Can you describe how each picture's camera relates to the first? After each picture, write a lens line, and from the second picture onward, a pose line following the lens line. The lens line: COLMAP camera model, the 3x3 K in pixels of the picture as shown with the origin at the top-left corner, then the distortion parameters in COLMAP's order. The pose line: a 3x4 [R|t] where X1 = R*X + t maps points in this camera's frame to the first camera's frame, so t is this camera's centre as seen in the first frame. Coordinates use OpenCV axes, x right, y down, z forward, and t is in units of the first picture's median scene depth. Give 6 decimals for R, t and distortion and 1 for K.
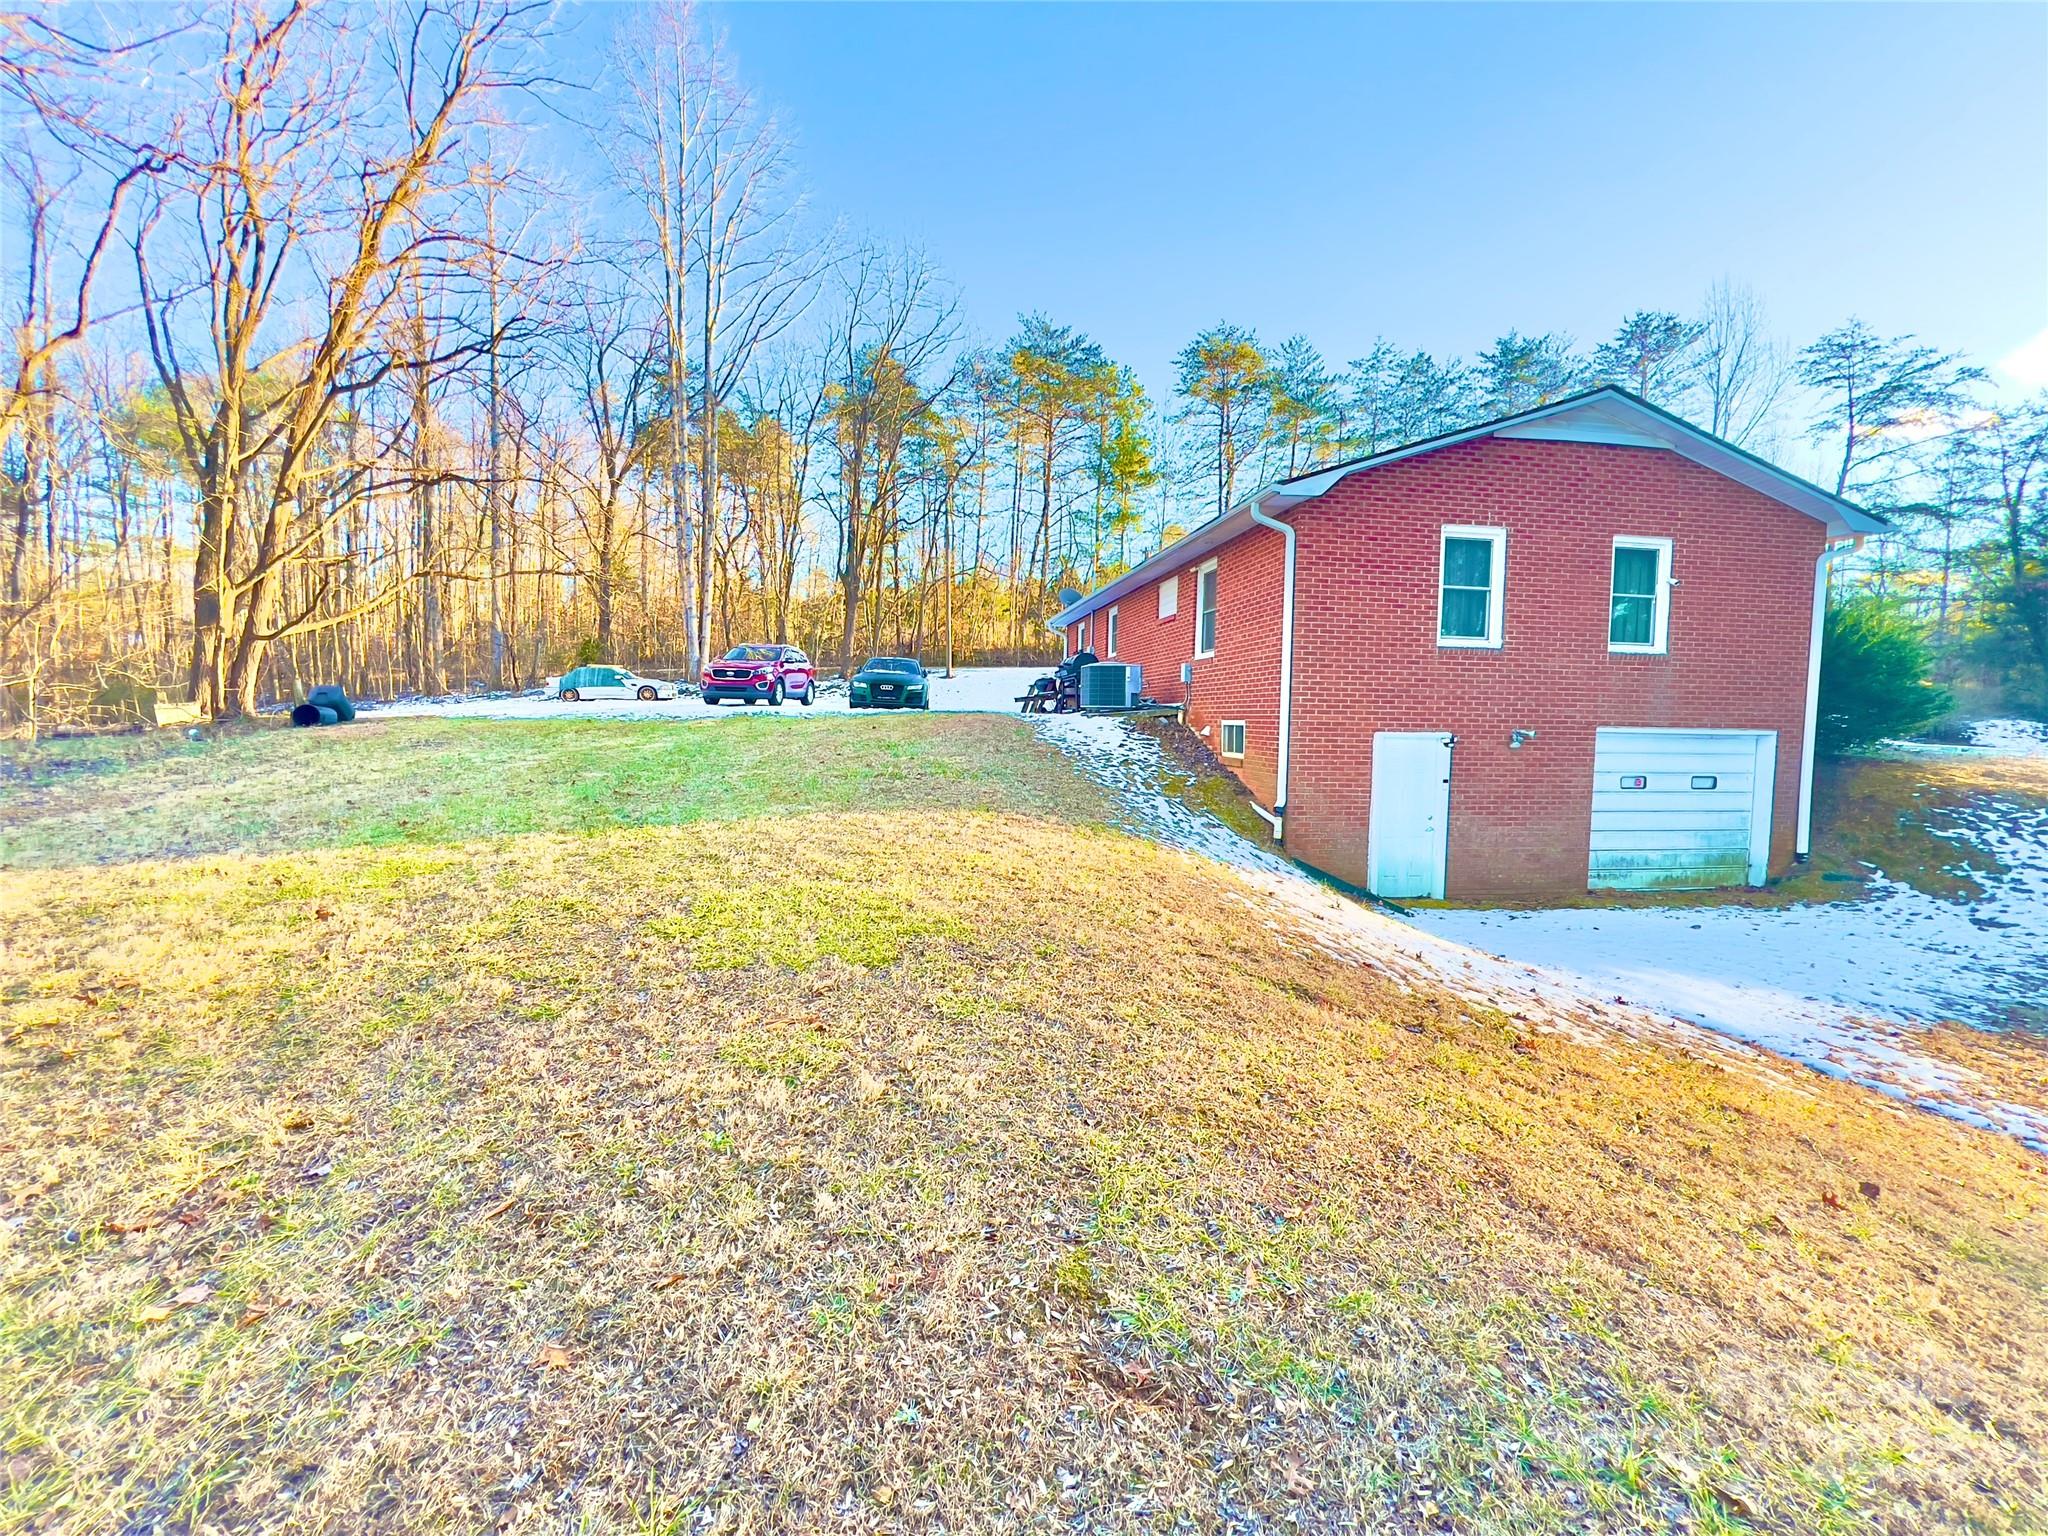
lens RADIAL K [[826.7, 0, 1024.0], [0, 826.7, 768.0], [0, 0, 1]] dist [0.009417, -0.000234]
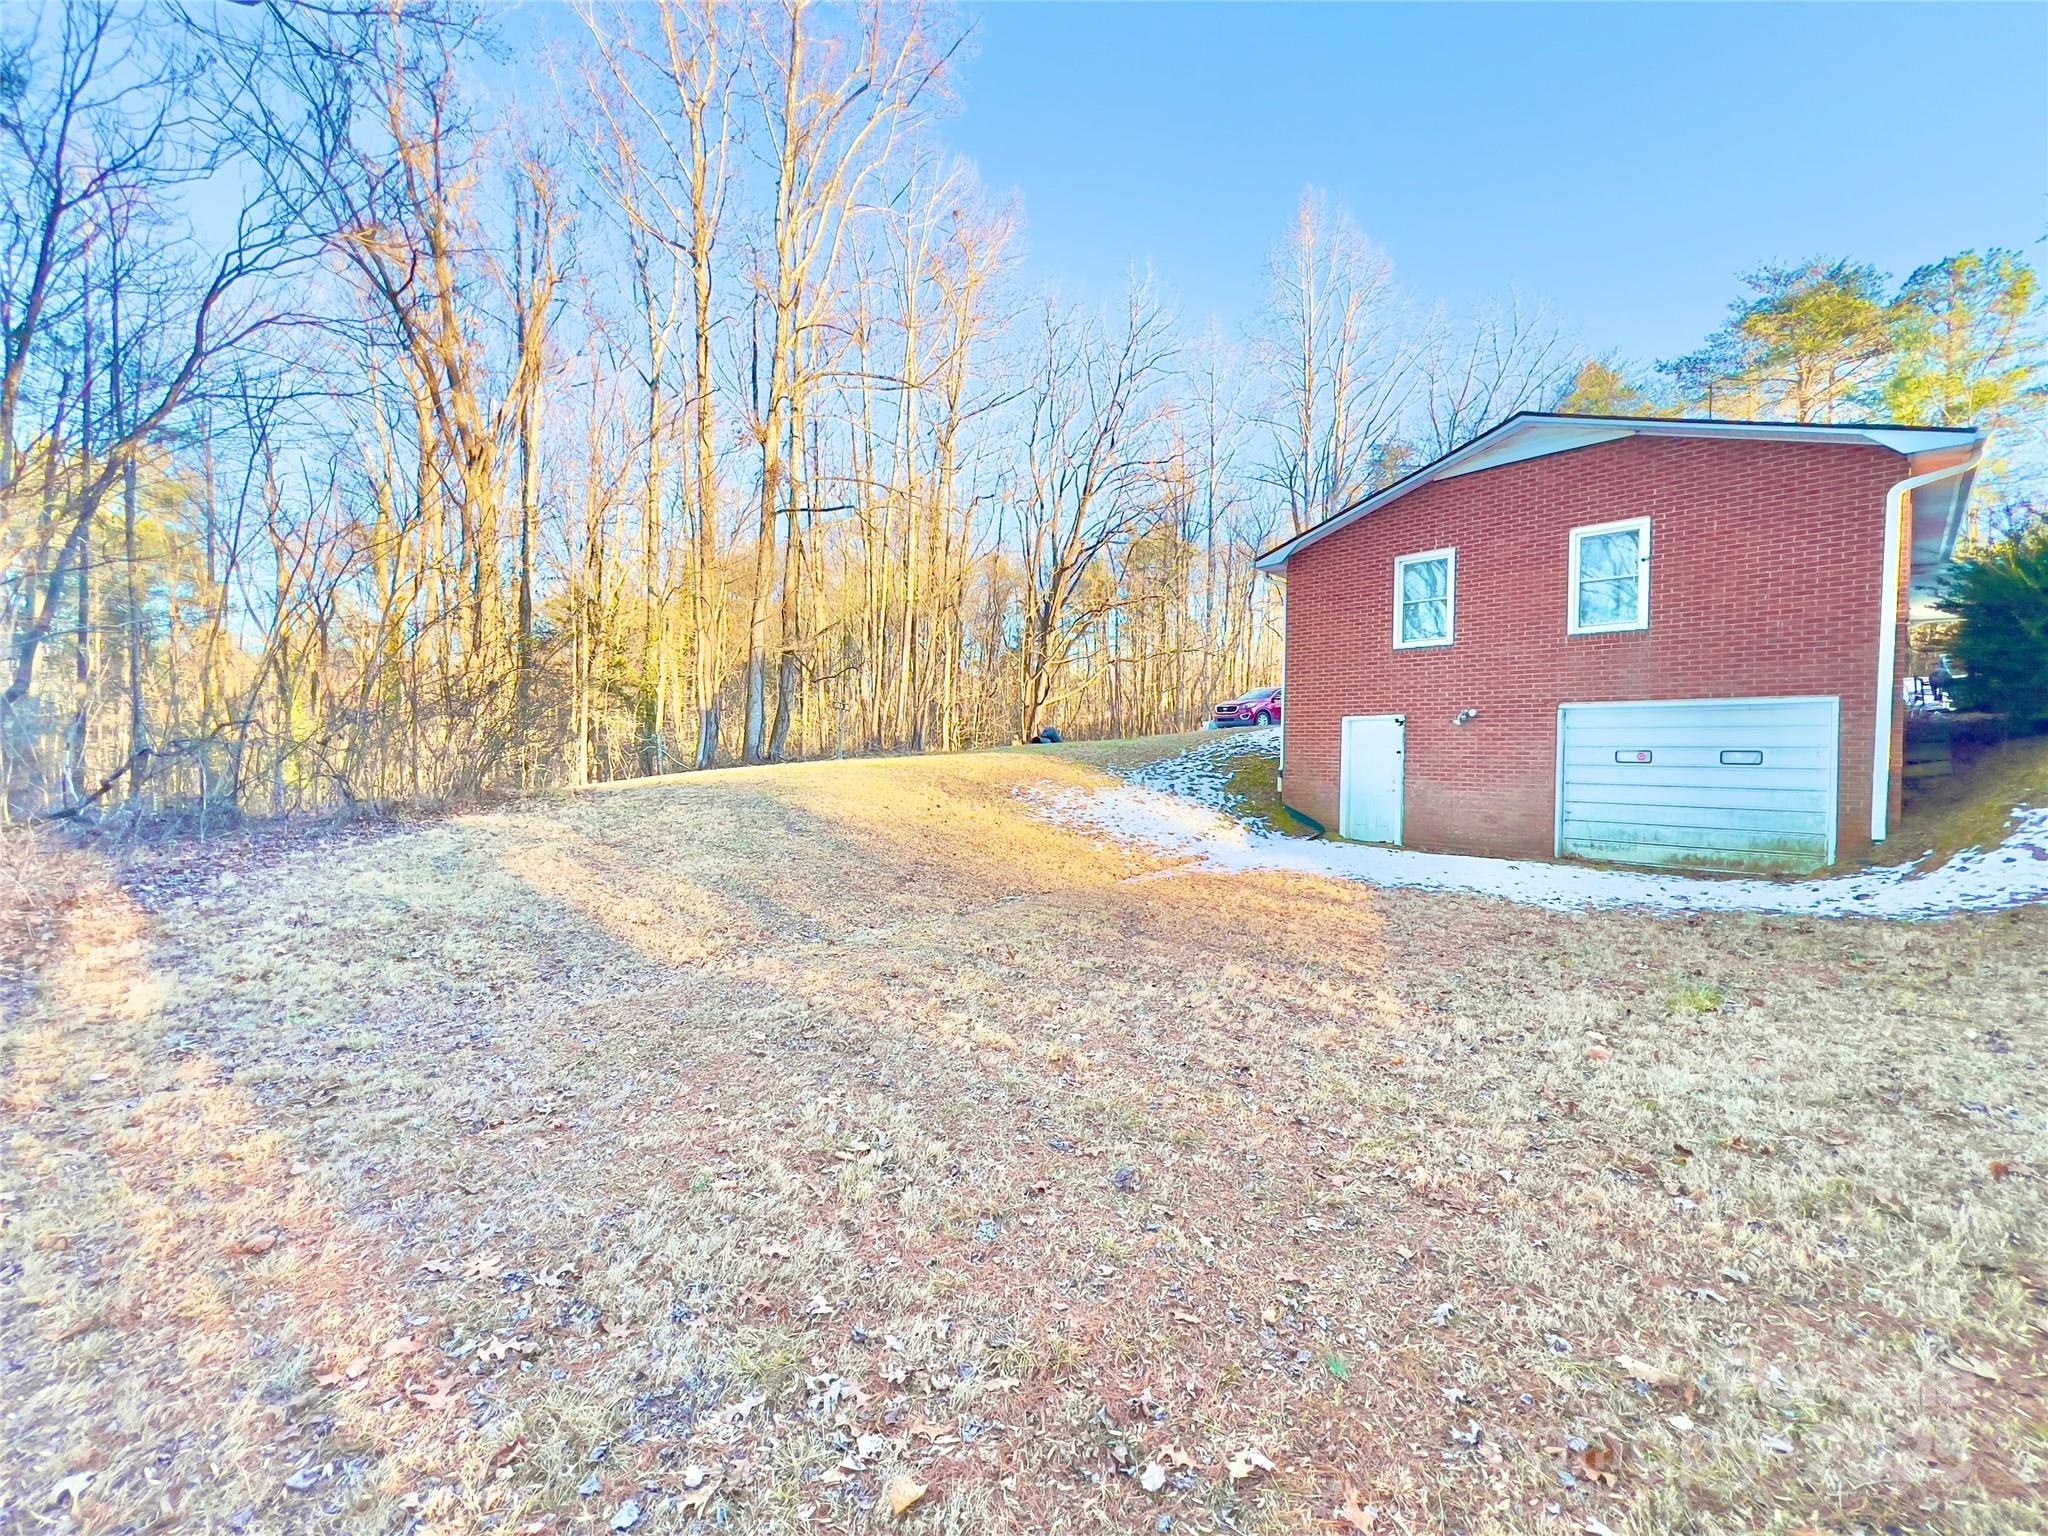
lens RADIAL K [[826.7, 0, 1024.0], [0, 826.7, 768.0], [0, 0, 1]] dist [0.009417, -0.000234]
pose [[0.553838, 0.002160, -0.832622, 1.201397], [-0.058187, 0.997652, -0.036117, 0.114934], [0.830589, 0.068451, 0.552663, -0.182558]]
